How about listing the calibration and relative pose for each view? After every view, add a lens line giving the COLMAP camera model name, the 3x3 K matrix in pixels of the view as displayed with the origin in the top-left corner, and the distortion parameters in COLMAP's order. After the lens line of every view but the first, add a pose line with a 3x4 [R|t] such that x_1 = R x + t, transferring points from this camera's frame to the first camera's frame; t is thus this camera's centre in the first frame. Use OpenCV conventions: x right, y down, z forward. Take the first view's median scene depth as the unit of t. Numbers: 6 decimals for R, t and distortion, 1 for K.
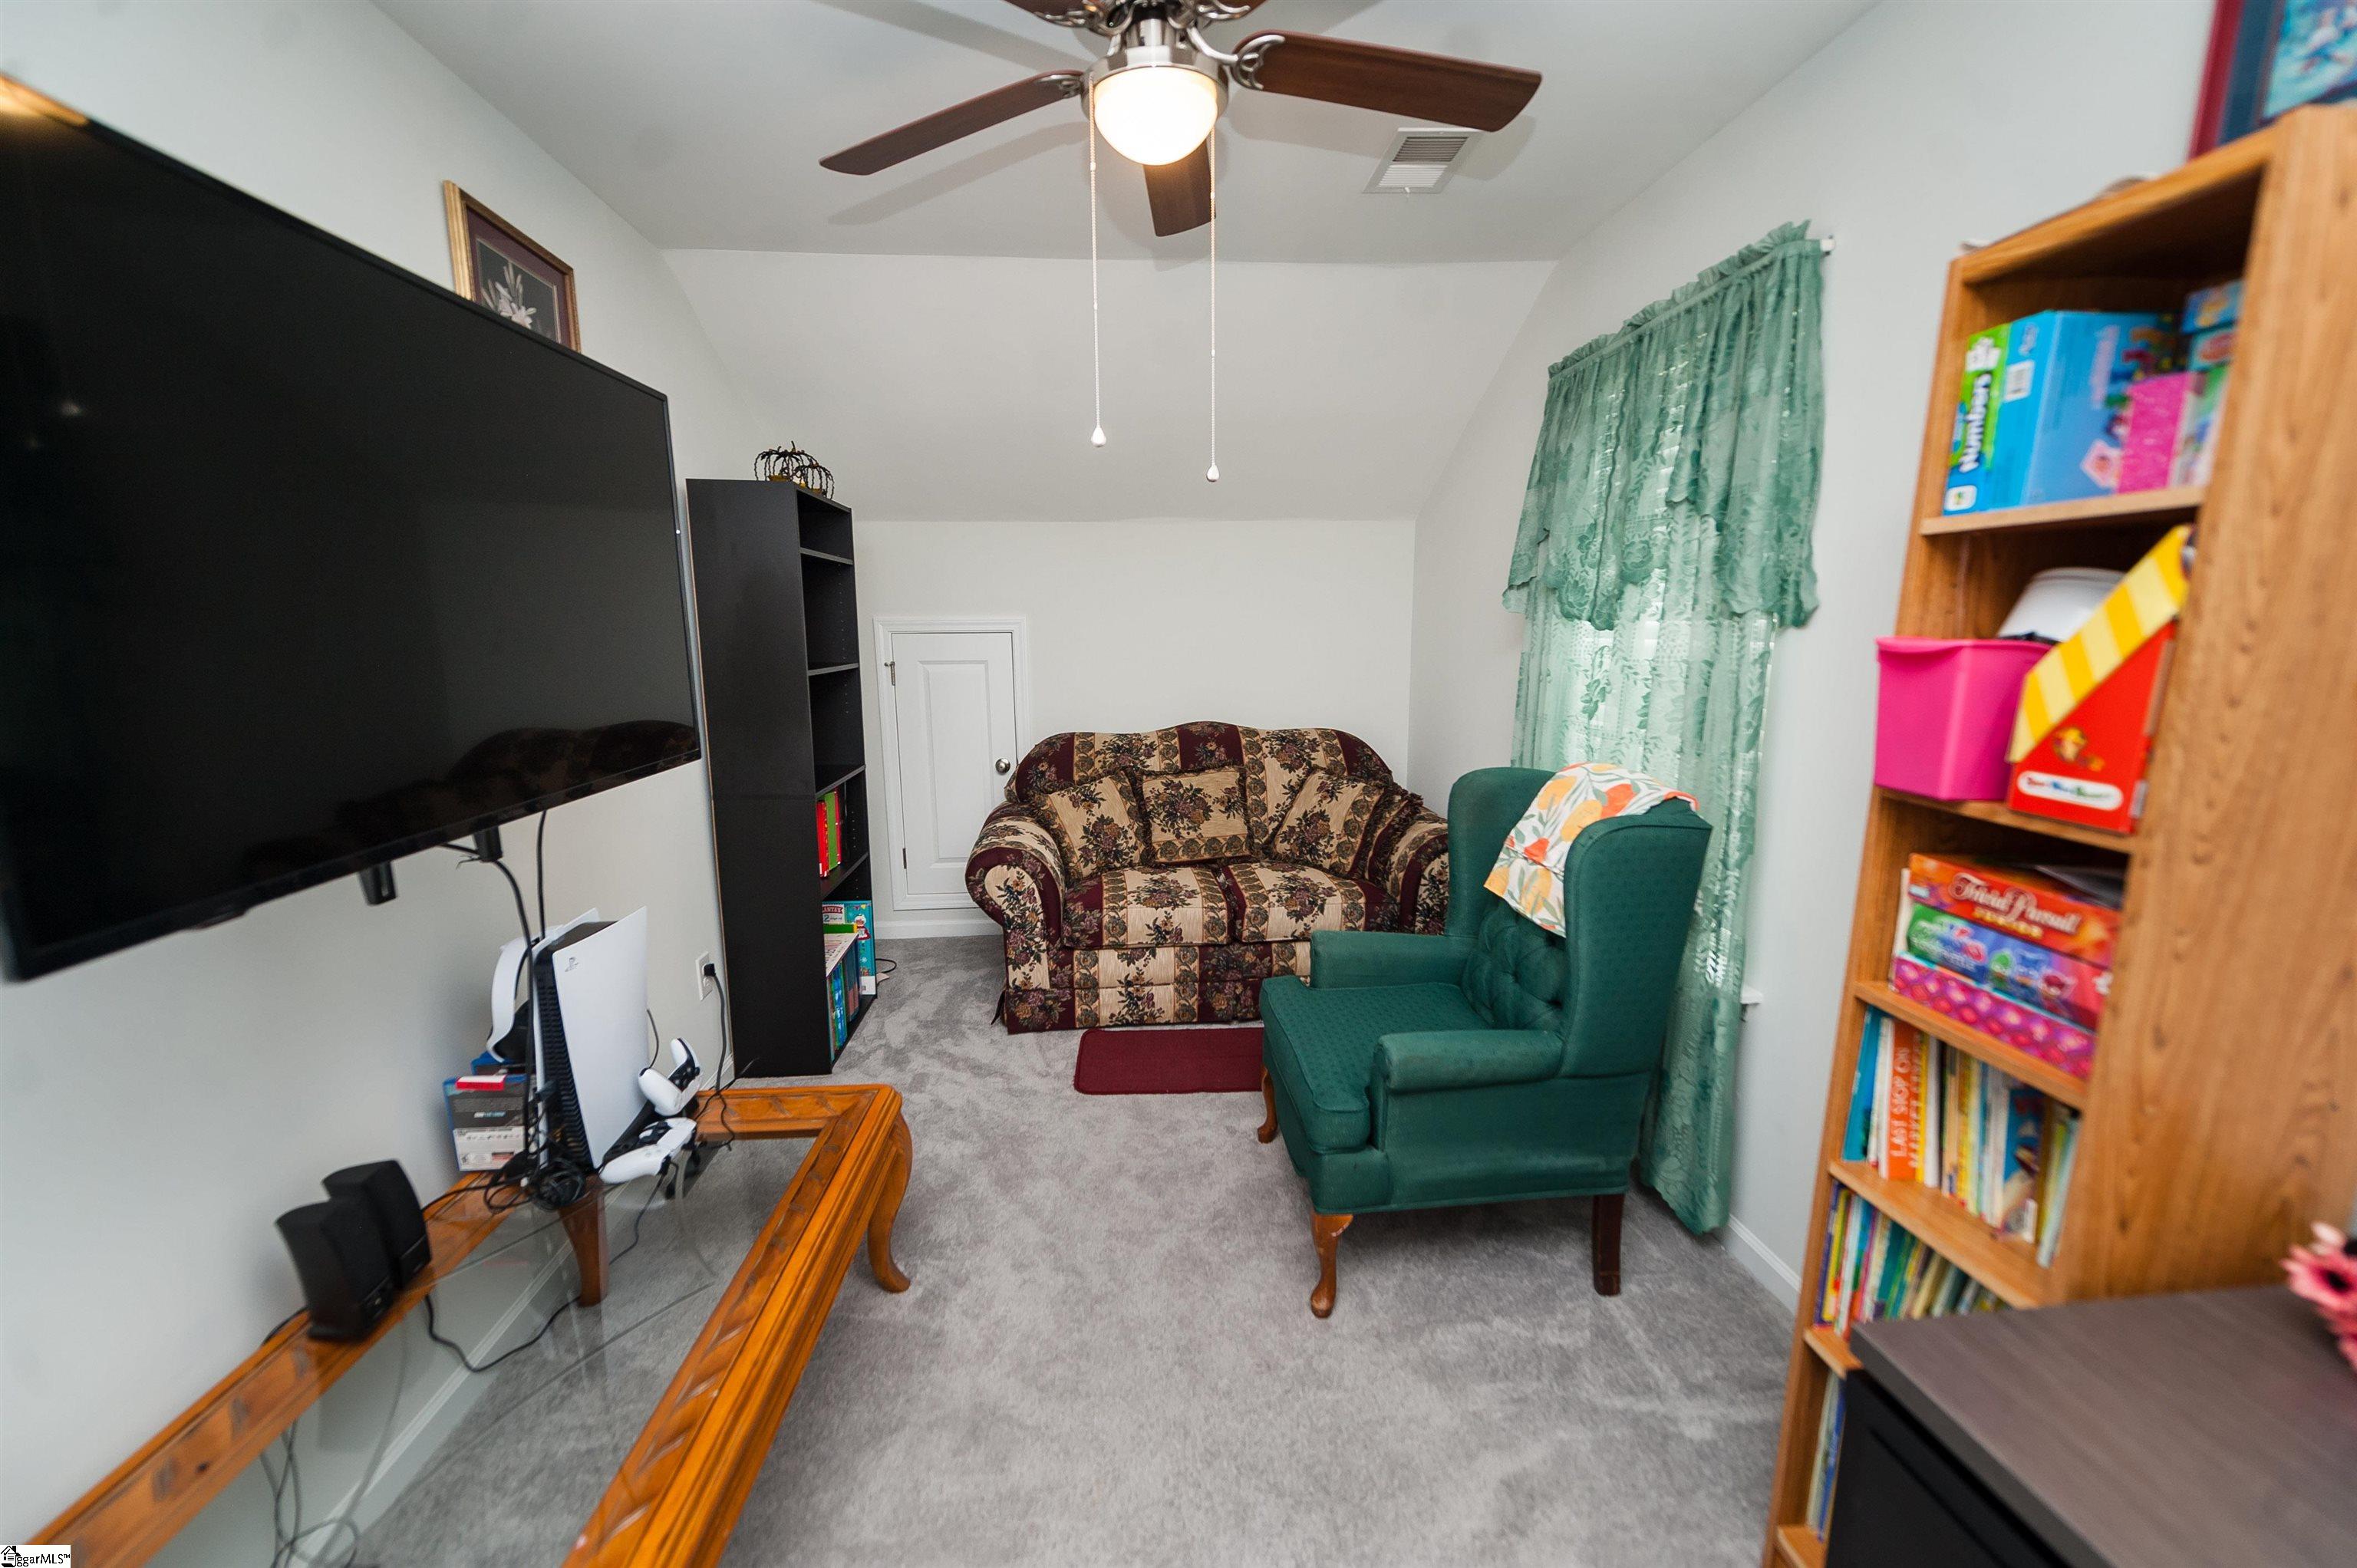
lens RADIAL K [[937.4, 0, 1175.2], [0, 937.4, 794.2], [0, 0, 1]] dist [0.015848, -0.005767]
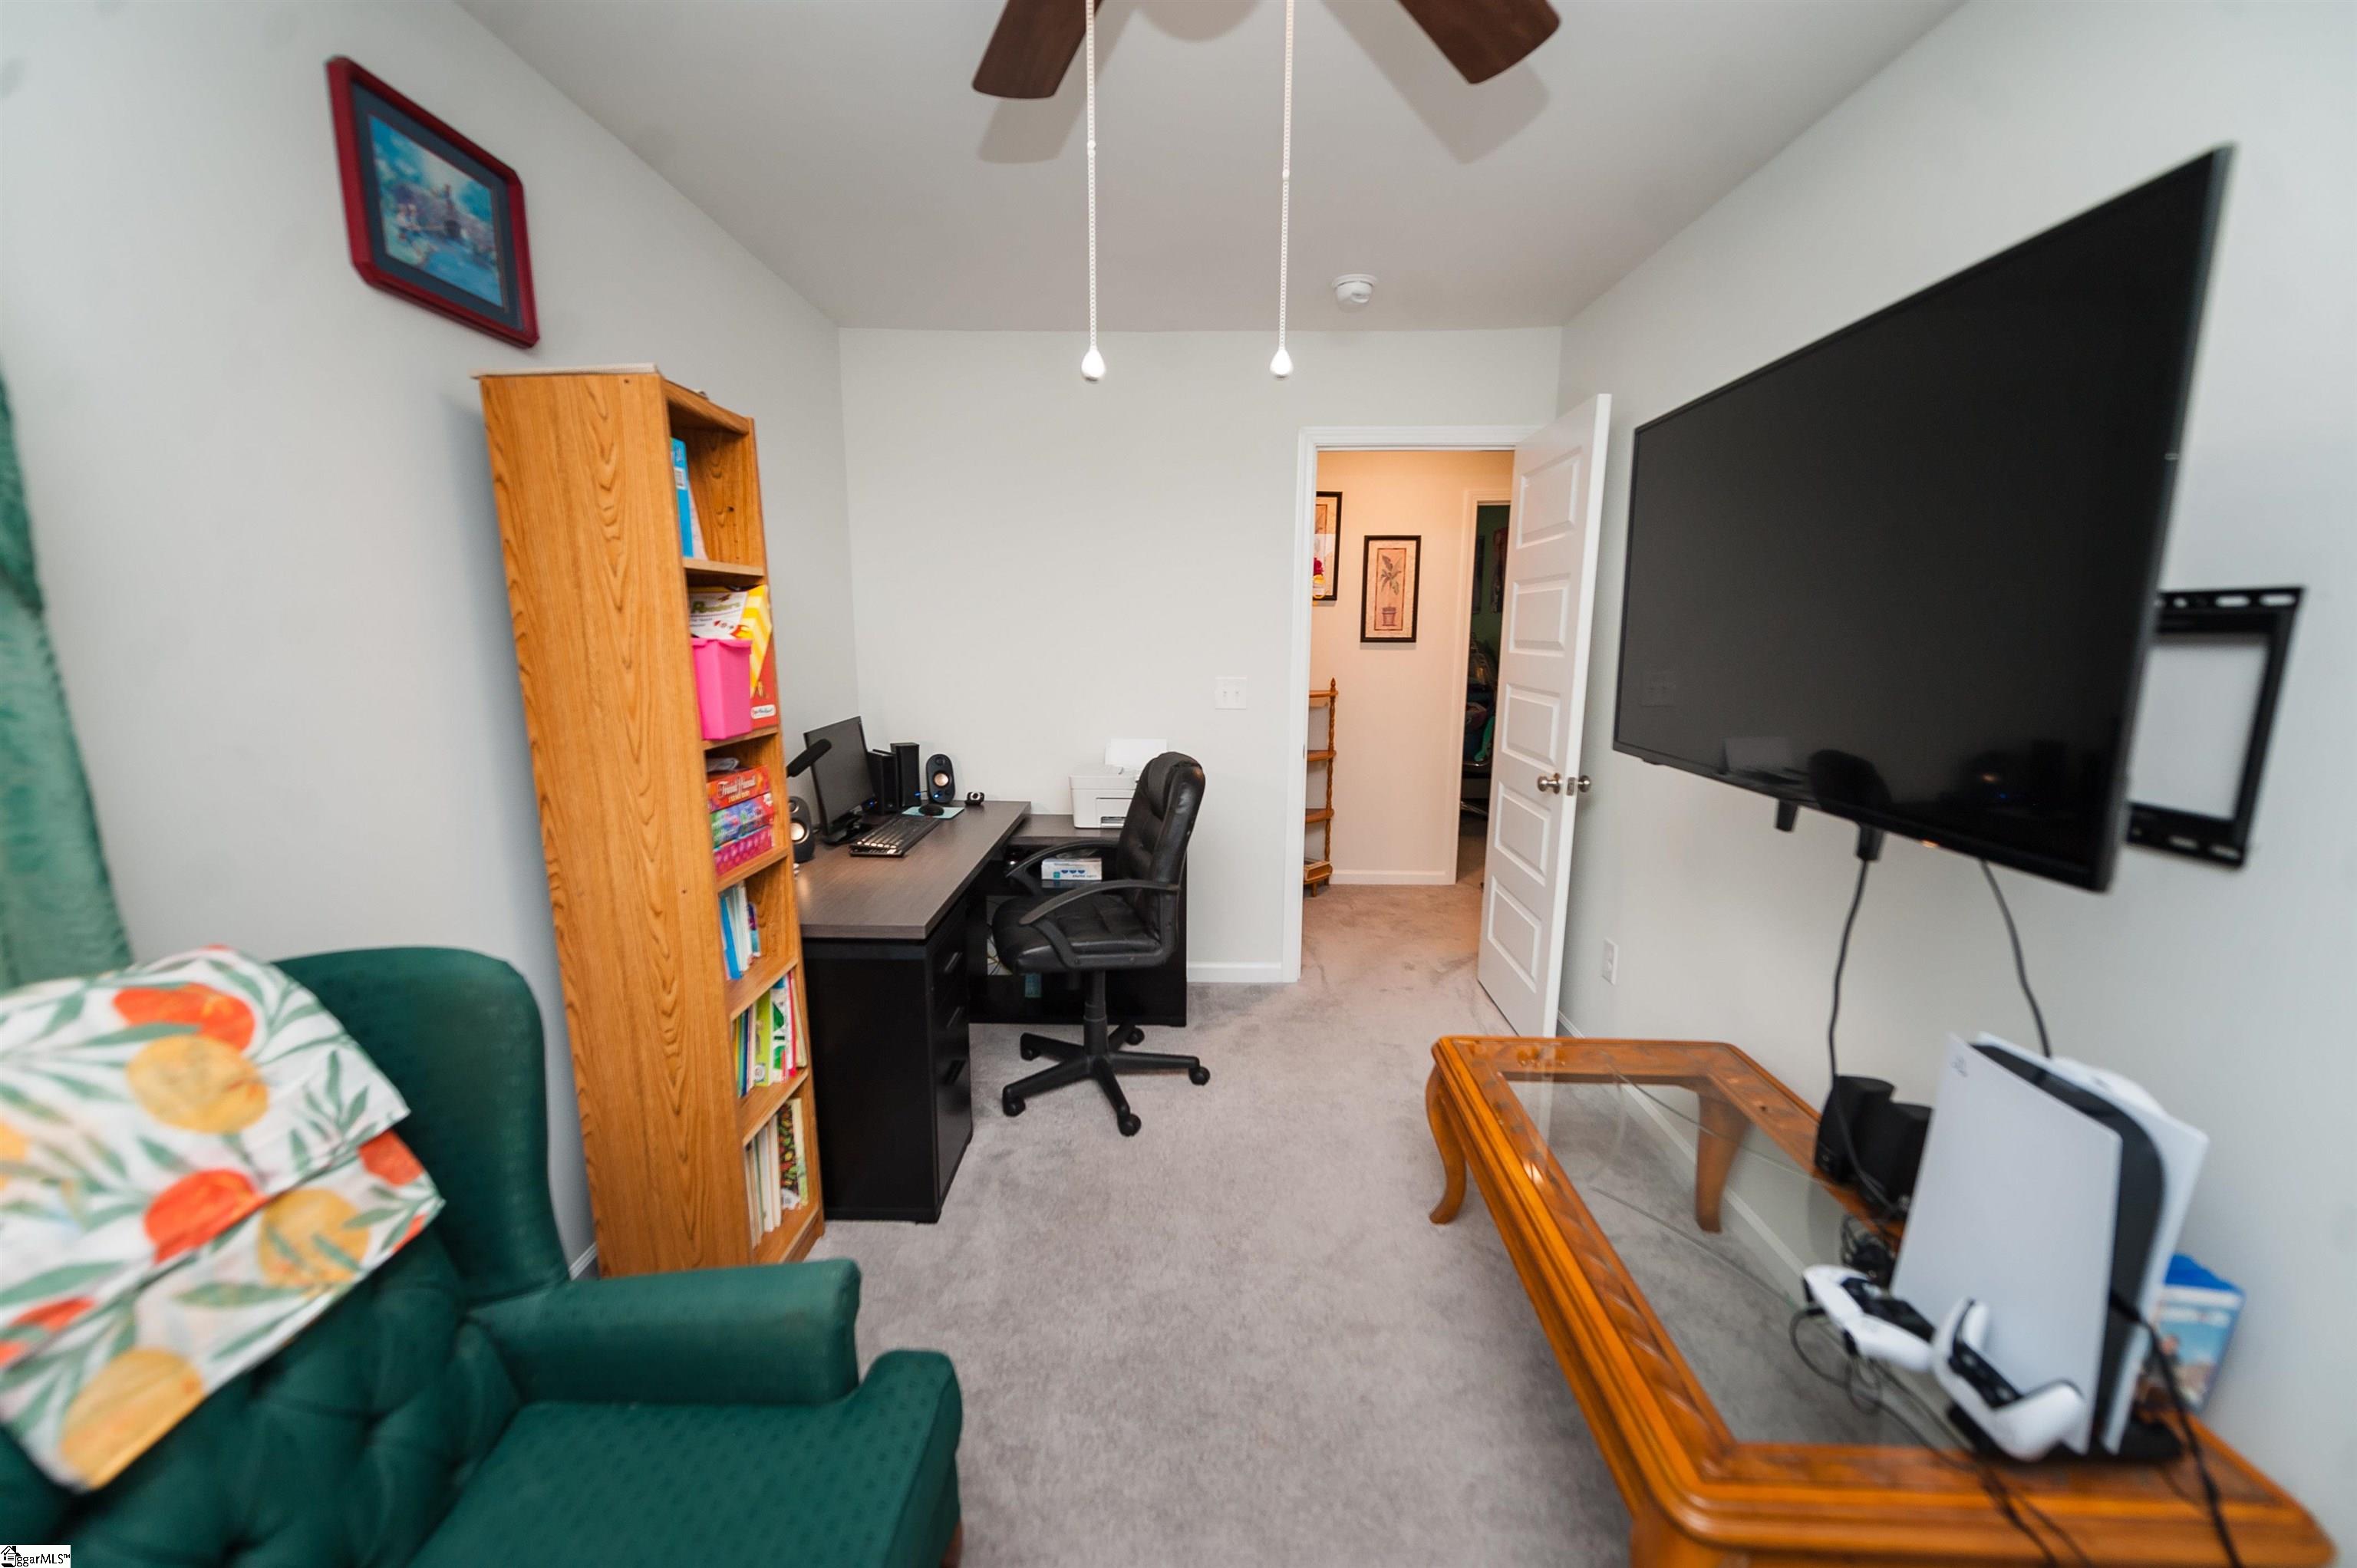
lens RADIAL K [[937.4, 0, 1175.2], [0, 937.4, 794.2], [0, 0, 1]] dist [0.015848, -0.005767]
pose [[-0.995356, -0.013095, 0.095371, -0.101652], [0.021020, 0.937234, 0.348066, -0.446587], [-0.093943, 0.348454, -0.932606, 2.458807]]
